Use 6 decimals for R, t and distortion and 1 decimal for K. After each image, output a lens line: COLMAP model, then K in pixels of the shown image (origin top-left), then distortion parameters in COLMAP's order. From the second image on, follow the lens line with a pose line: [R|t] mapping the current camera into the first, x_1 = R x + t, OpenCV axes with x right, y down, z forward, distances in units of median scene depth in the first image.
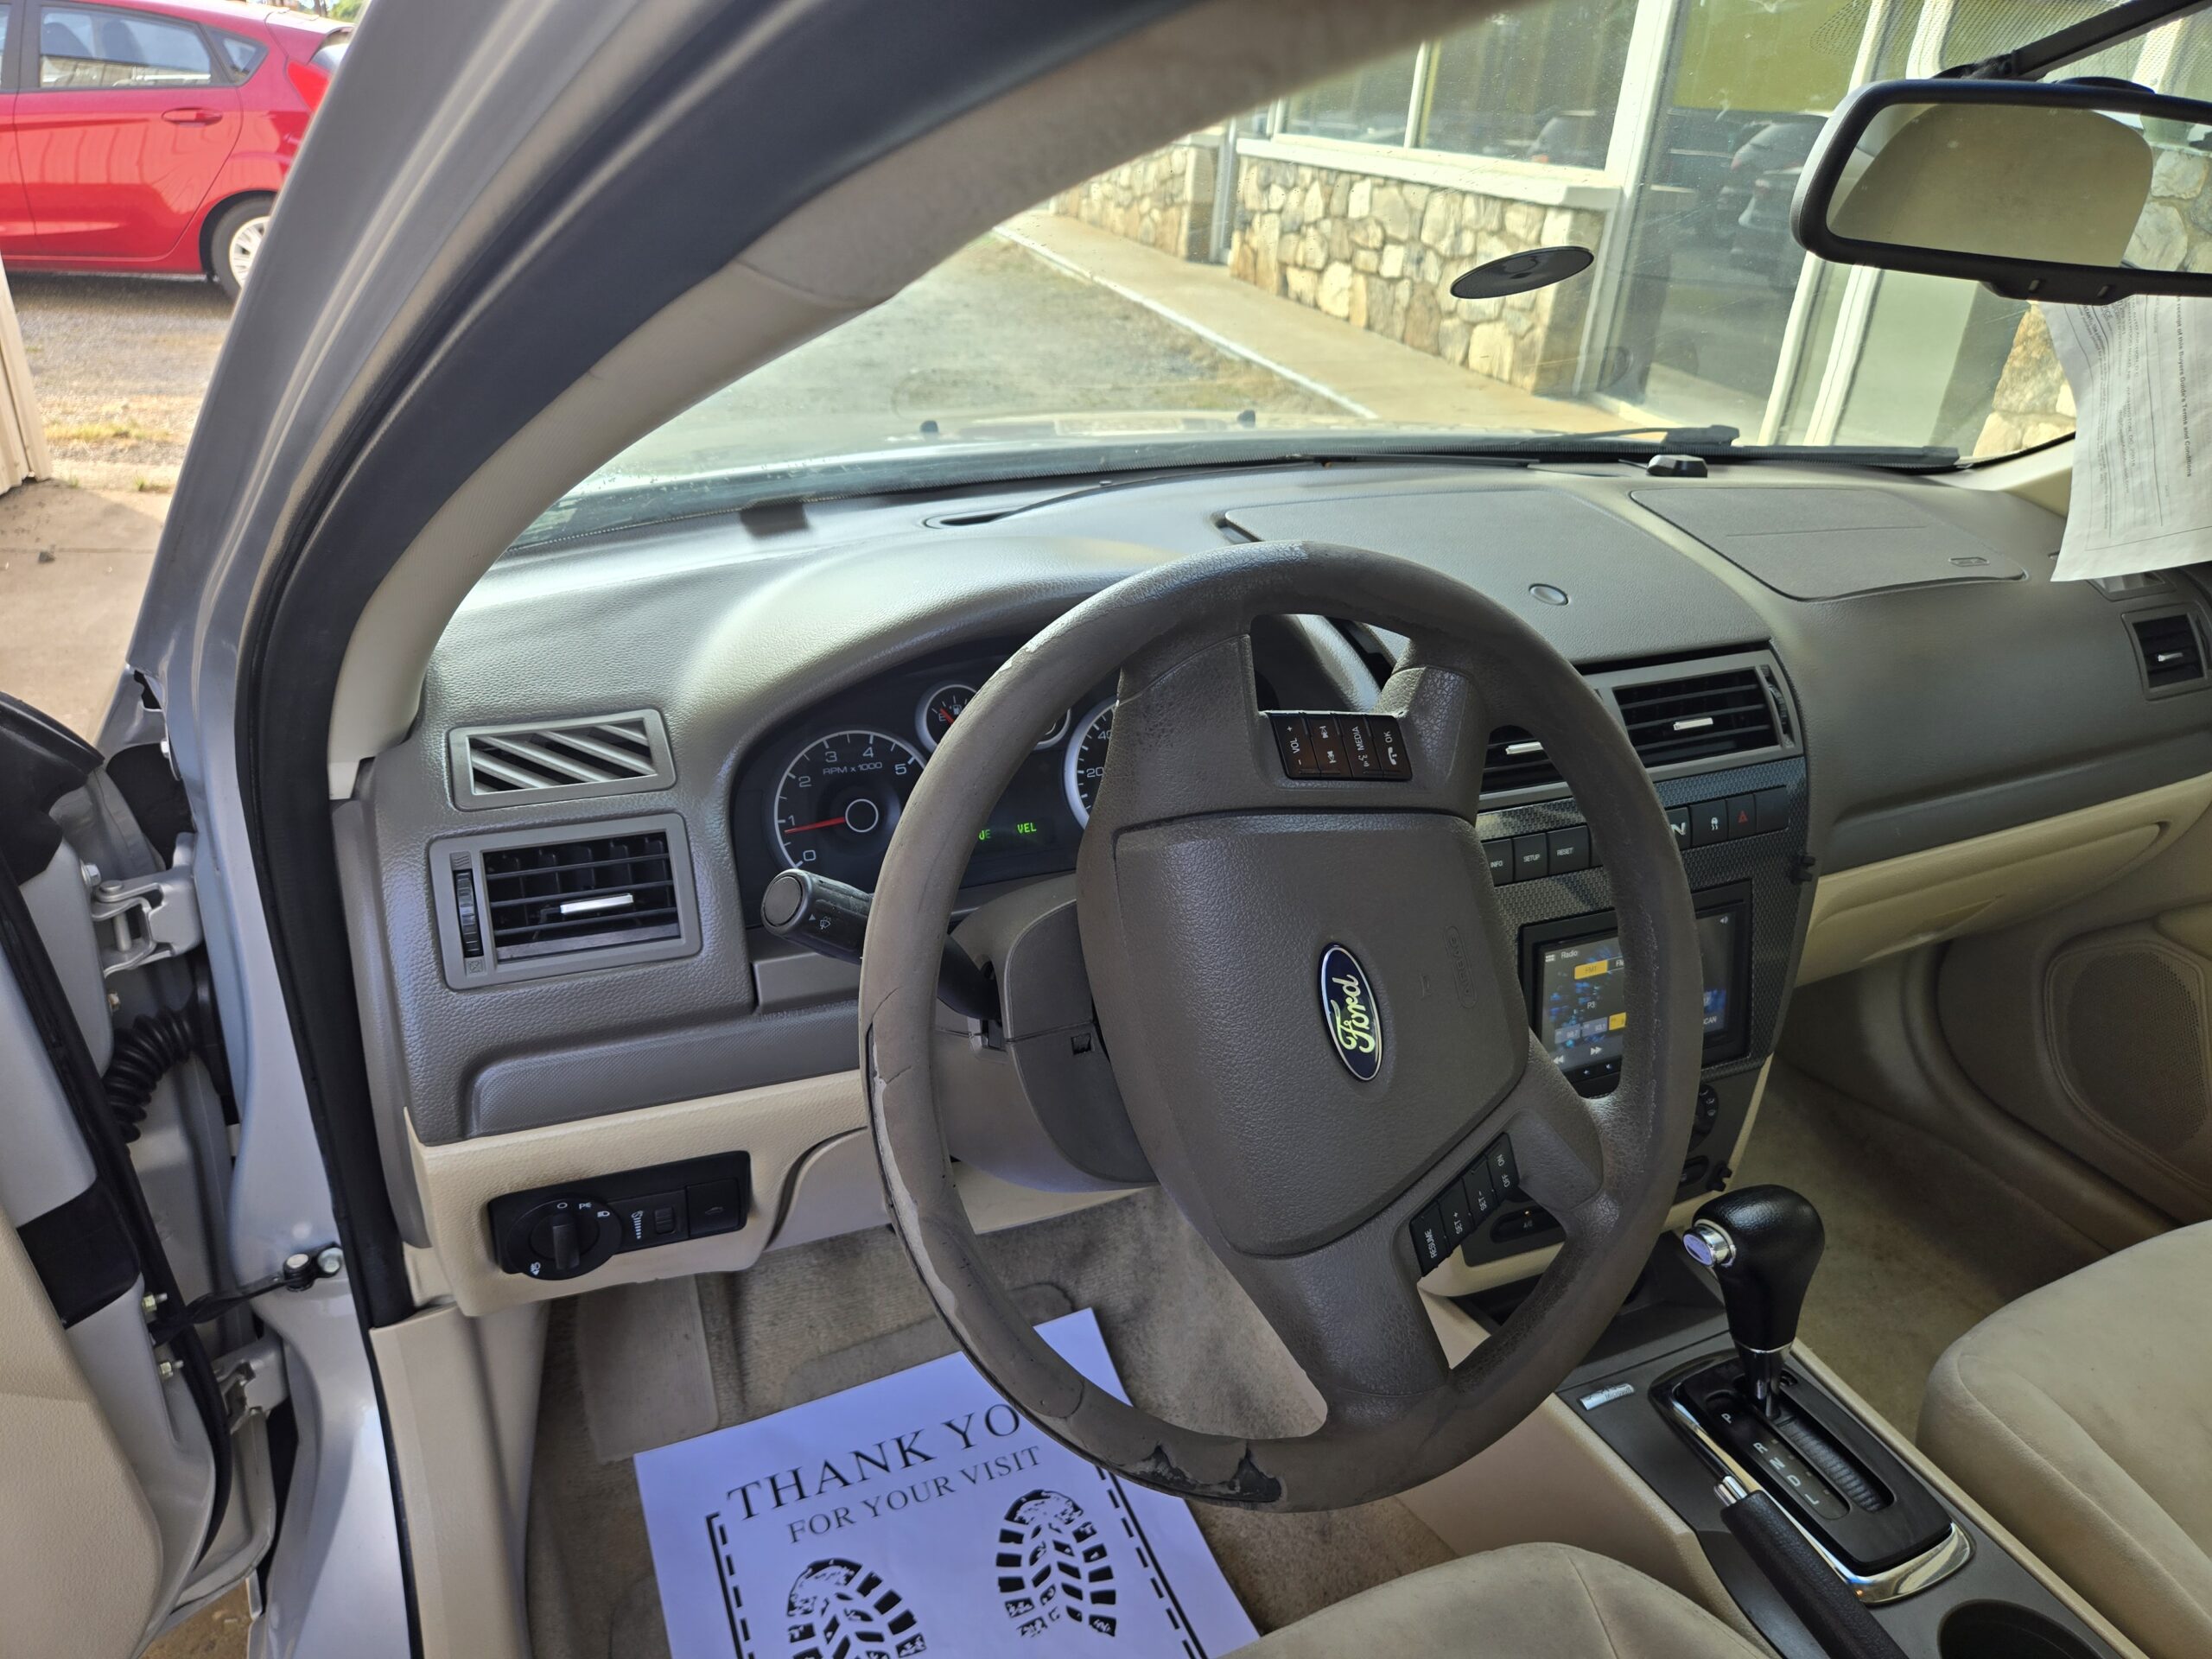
lens RADIAL K [[1485.3, 0, 1116.6], [0, 1485.3, 864.7], [0, 0, 1]] dist [0.073946, -0.064443]
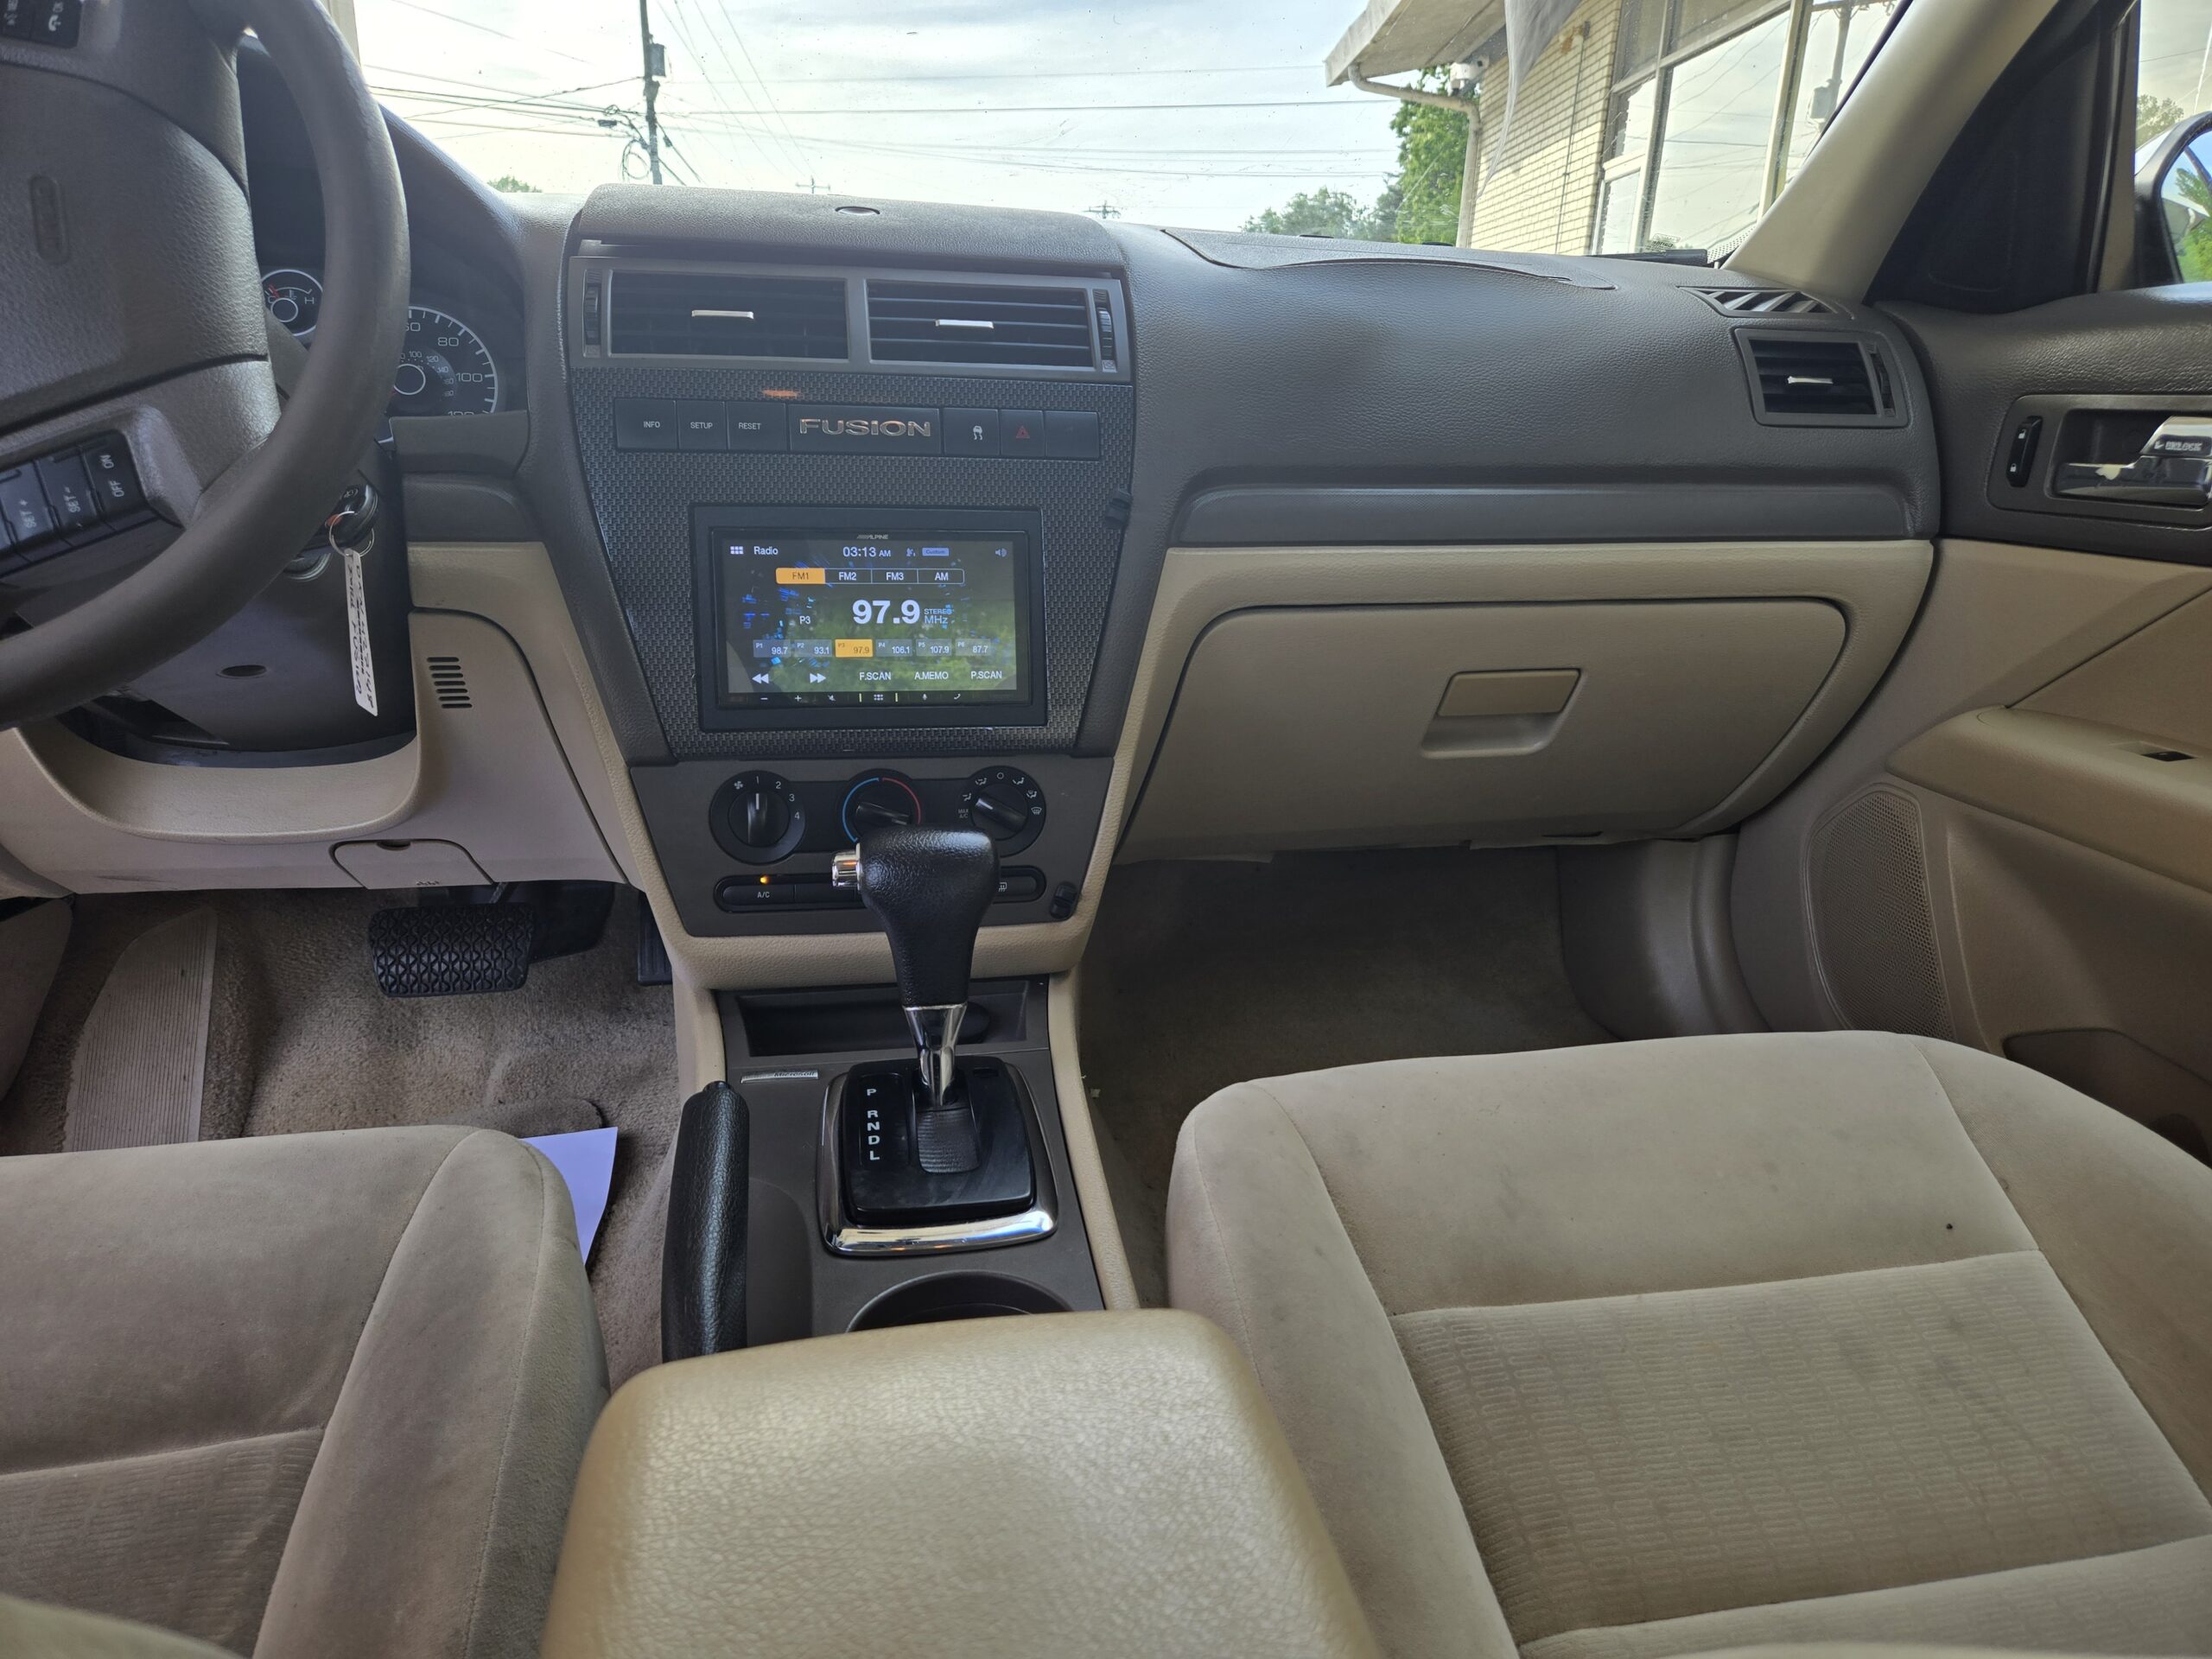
lens RADIAL K [[1485.3, 0, 1116.7], [0, 1485.3, 853.2], [0, 0, 1]] dist [0.073946, -0.064443]
pose [[0.961552, 0.045639, -0.270804, 0.620740], [-0.091800, 0.982786, -0.160325, 0.296181], [0.258825, 0.179020, 0.949190, 0.207237]]
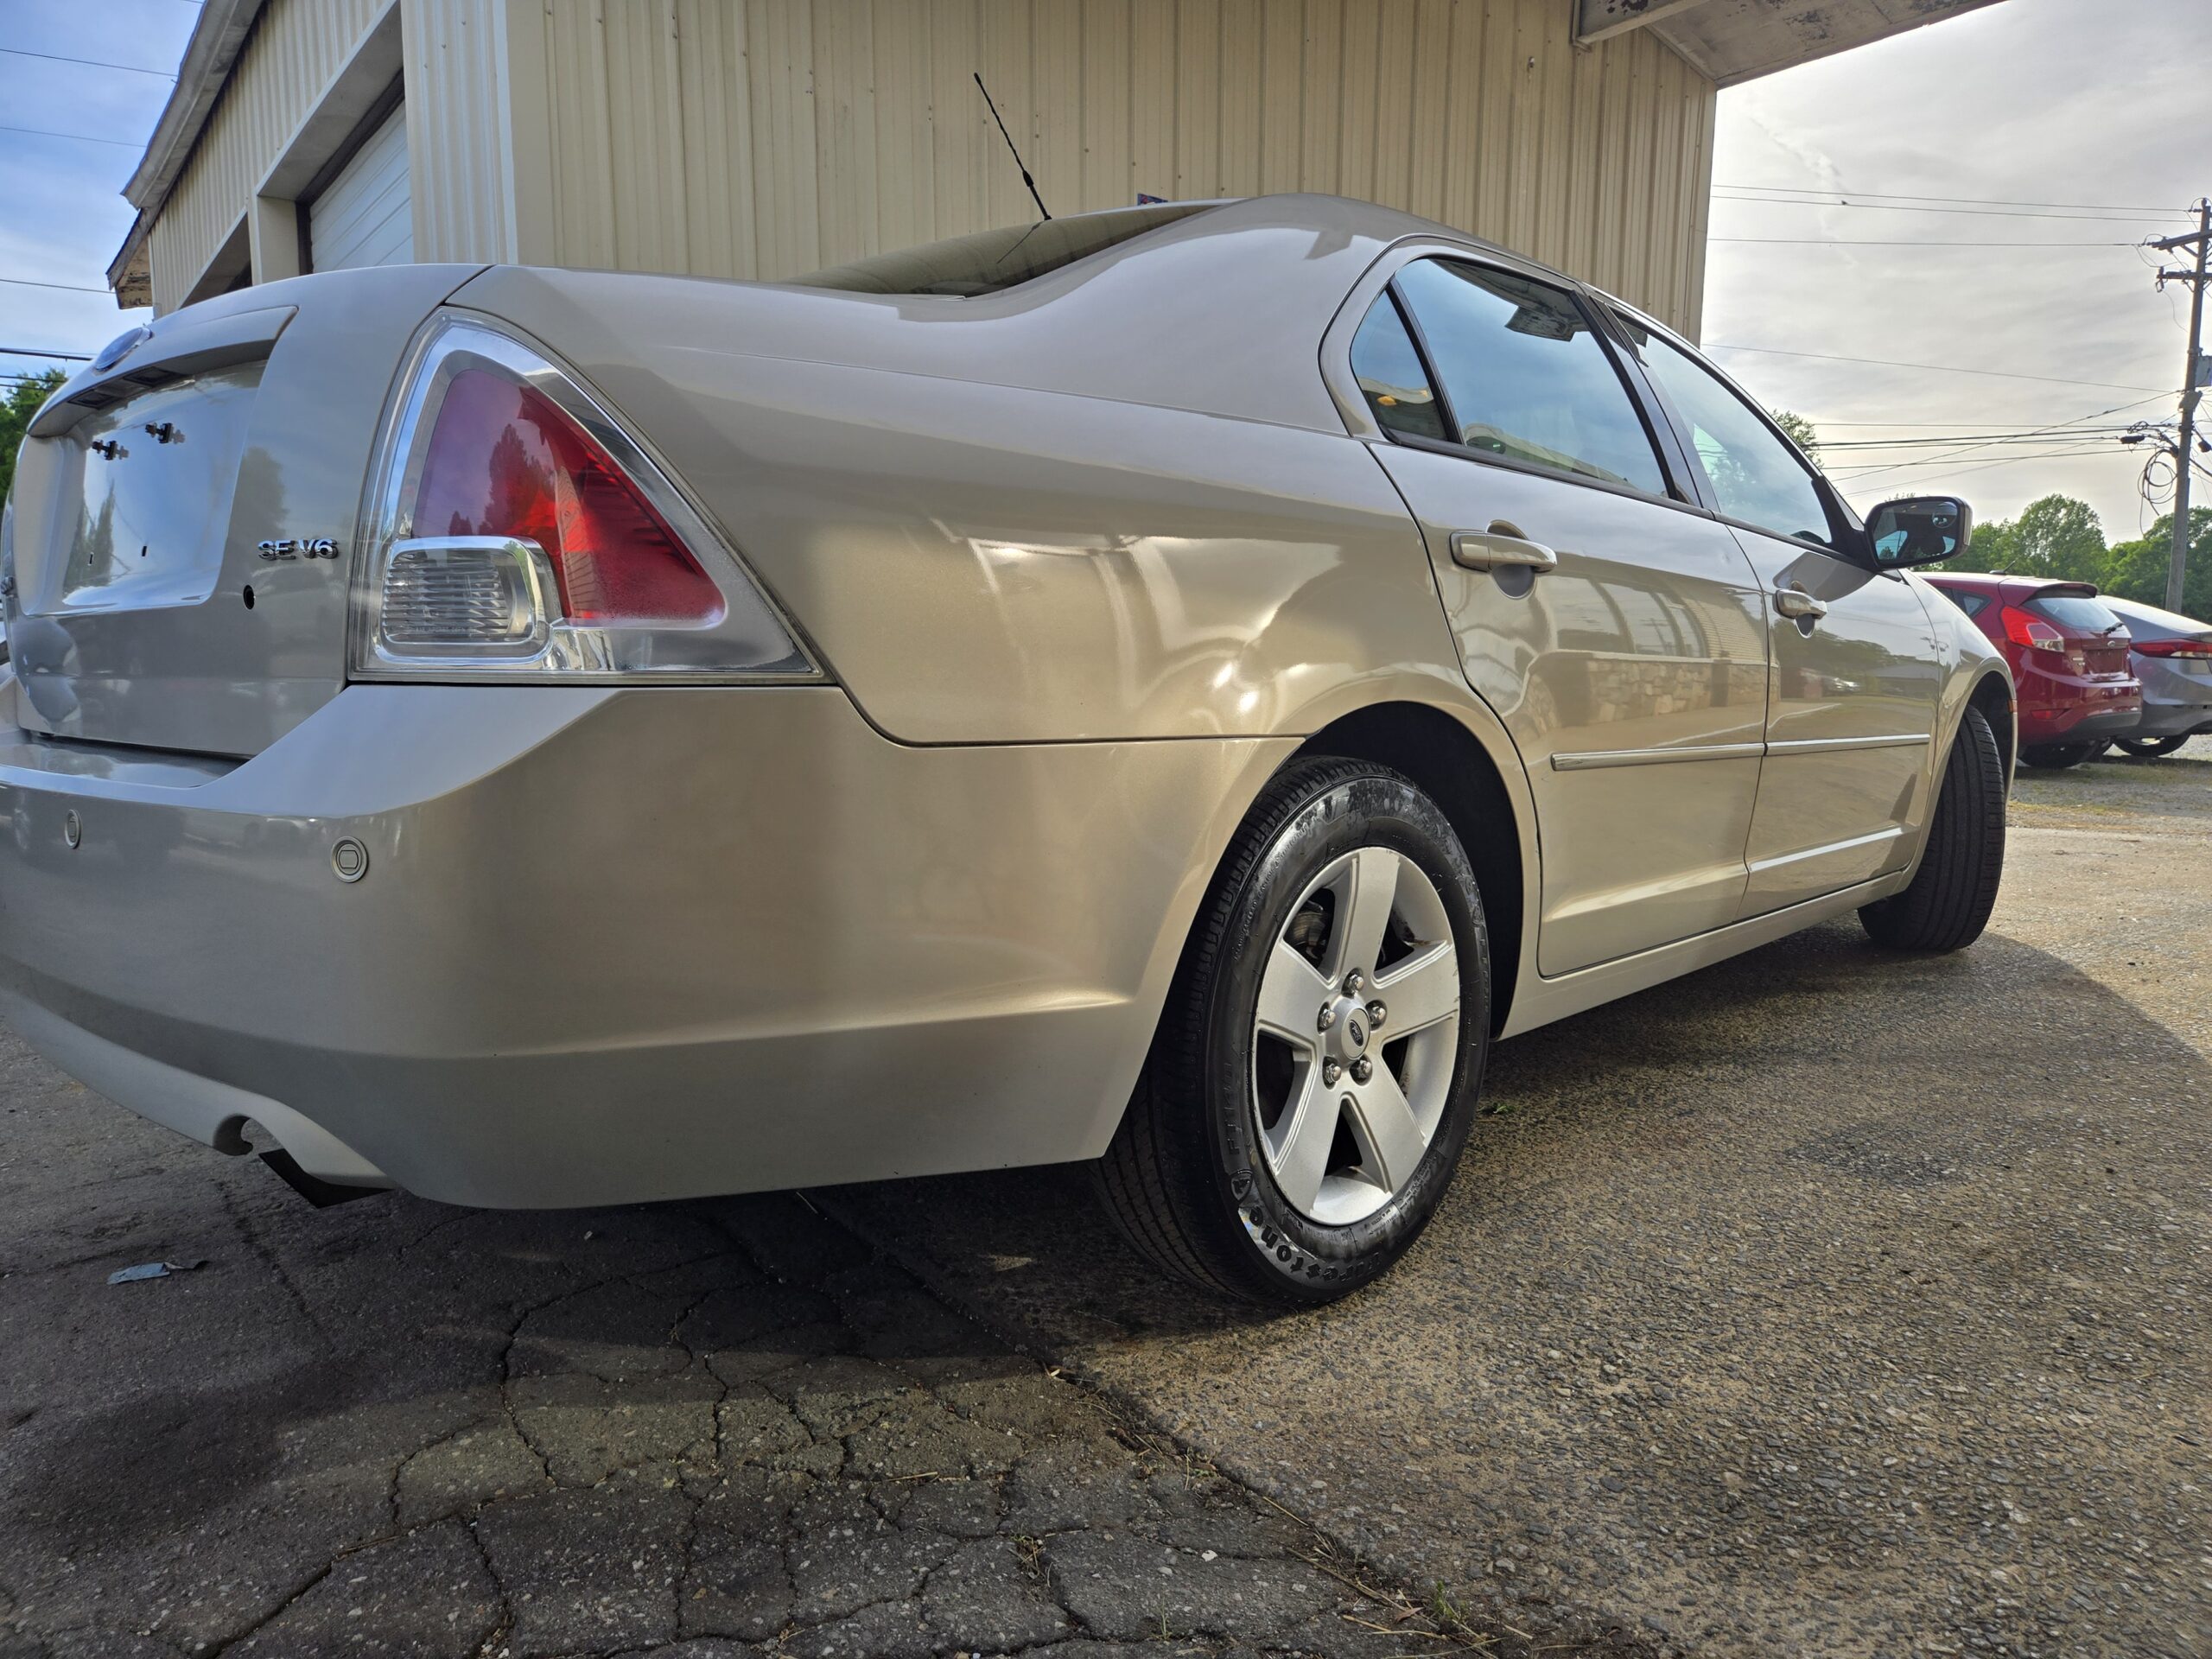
lens RADIAL K [[1485.3, 0, 1122.5], [0, 1485.3, 826.4], [0, 0, 1]] dist [0.073946, -0.064443]
pose [[0.379275, 0.039872, -0.924425, 2.977280], [-0.405609, 0.905128, -0.127374, 1.143526], [0.831644, 0.423265, 0.359465, -0.804668]]
